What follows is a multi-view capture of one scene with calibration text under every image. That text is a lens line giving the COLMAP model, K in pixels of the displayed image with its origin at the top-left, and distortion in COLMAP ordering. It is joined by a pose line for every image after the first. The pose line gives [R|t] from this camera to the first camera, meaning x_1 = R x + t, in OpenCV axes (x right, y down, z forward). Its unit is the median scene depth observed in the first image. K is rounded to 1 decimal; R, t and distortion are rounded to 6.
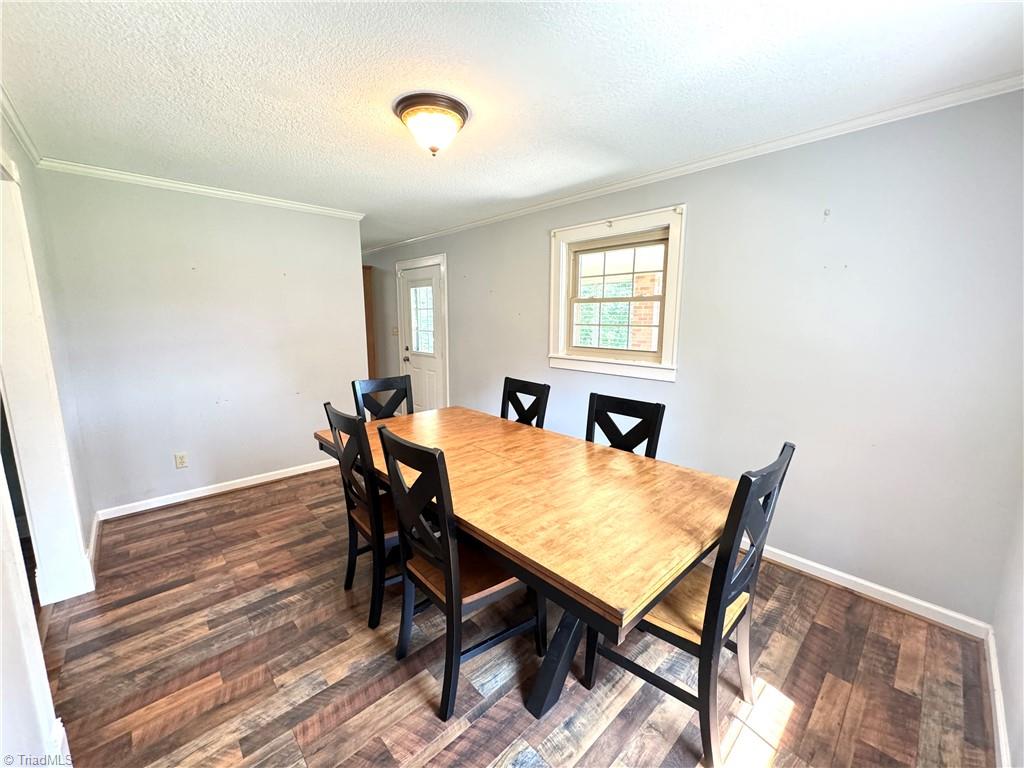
lens RADIAL K [[407.9, 0, 512.6], [0, 407.9, 386.1], [0, 0, 1]] dist [0.000743, -0.000361]
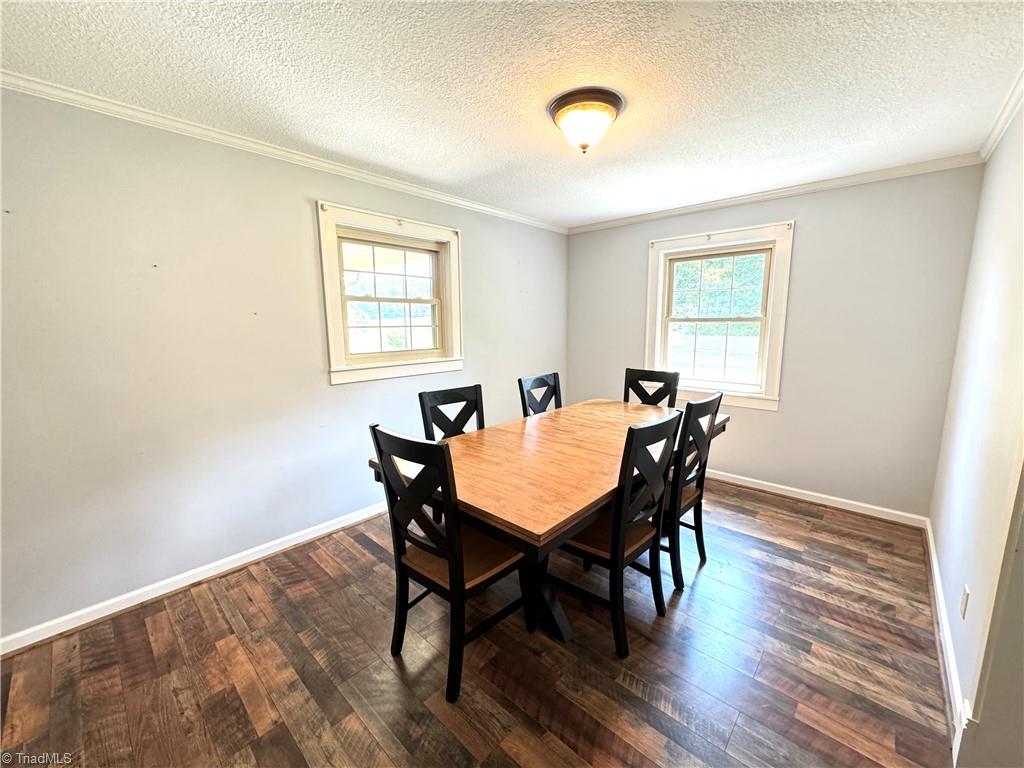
lens RADIAL K [[407.9, 0, 512.5], [0, 407.9, 382.7], [0, 0, 1]] dist [0.000743, -0.000361]
pose [[-0.075545, -0.152430, 0.985423, -1.272583], [0.167348, 0.972292, 0.163228, -0.220174], [-0.982999, 0.177240, -0.047943, 1.347143]]
